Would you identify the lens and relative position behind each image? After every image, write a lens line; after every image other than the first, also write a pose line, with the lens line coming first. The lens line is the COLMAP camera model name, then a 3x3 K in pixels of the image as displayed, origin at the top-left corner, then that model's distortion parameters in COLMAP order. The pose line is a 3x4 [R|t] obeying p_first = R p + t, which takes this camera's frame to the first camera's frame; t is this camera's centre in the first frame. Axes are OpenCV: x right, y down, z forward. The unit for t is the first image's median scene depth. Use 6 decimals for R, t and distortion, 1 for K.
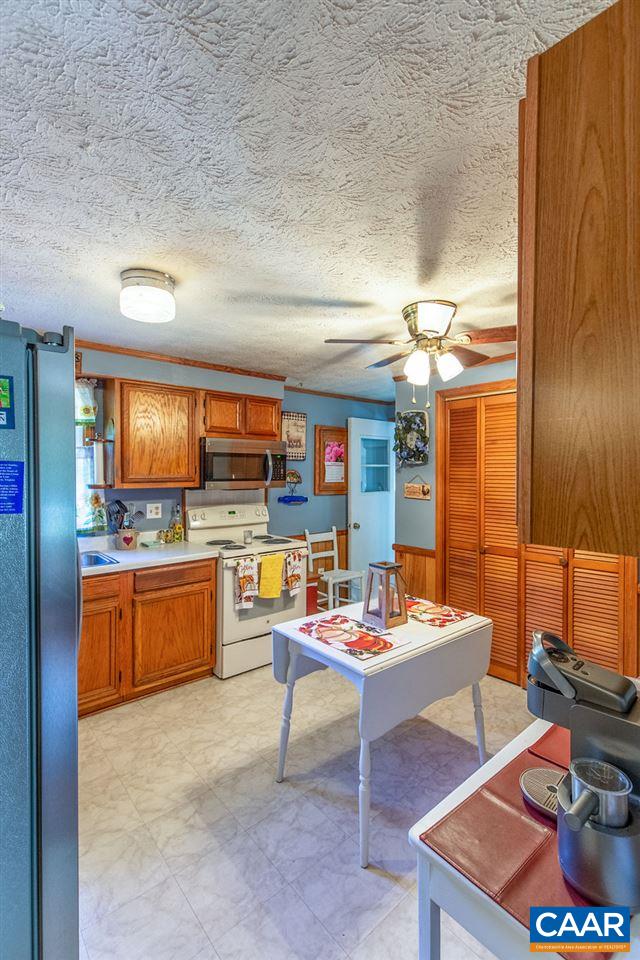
lens RADIAL K [[443.9, 0, 317.8], [0, 443.9, 475.9], [0, 0, 1]] dist [0.003401, 0.000442]
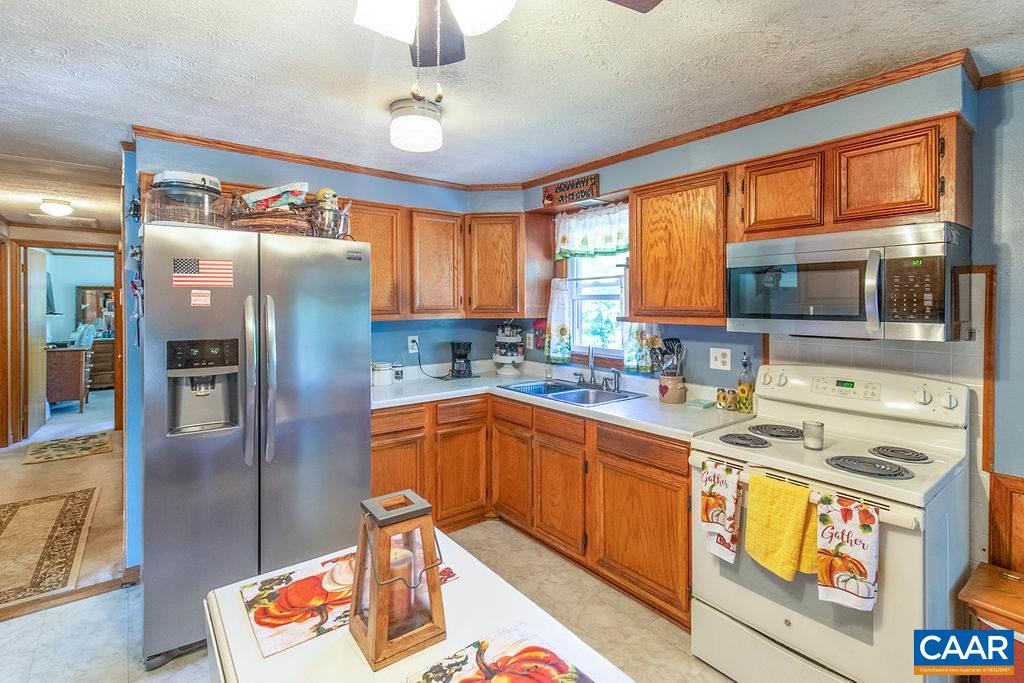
lens RADIAL K [[473.5, 0, 496.9], [0, 473.5, 306.0], [0, 0, 1]] dist [0.003401, 0.000442]
pose [[-0.047977, 0.003088, -0.998844, 0.407240], [-0.001261, 0.999994, 0.003152, -0.005208], [0.998848, 0.001410, -0.047973, 0.730258]]
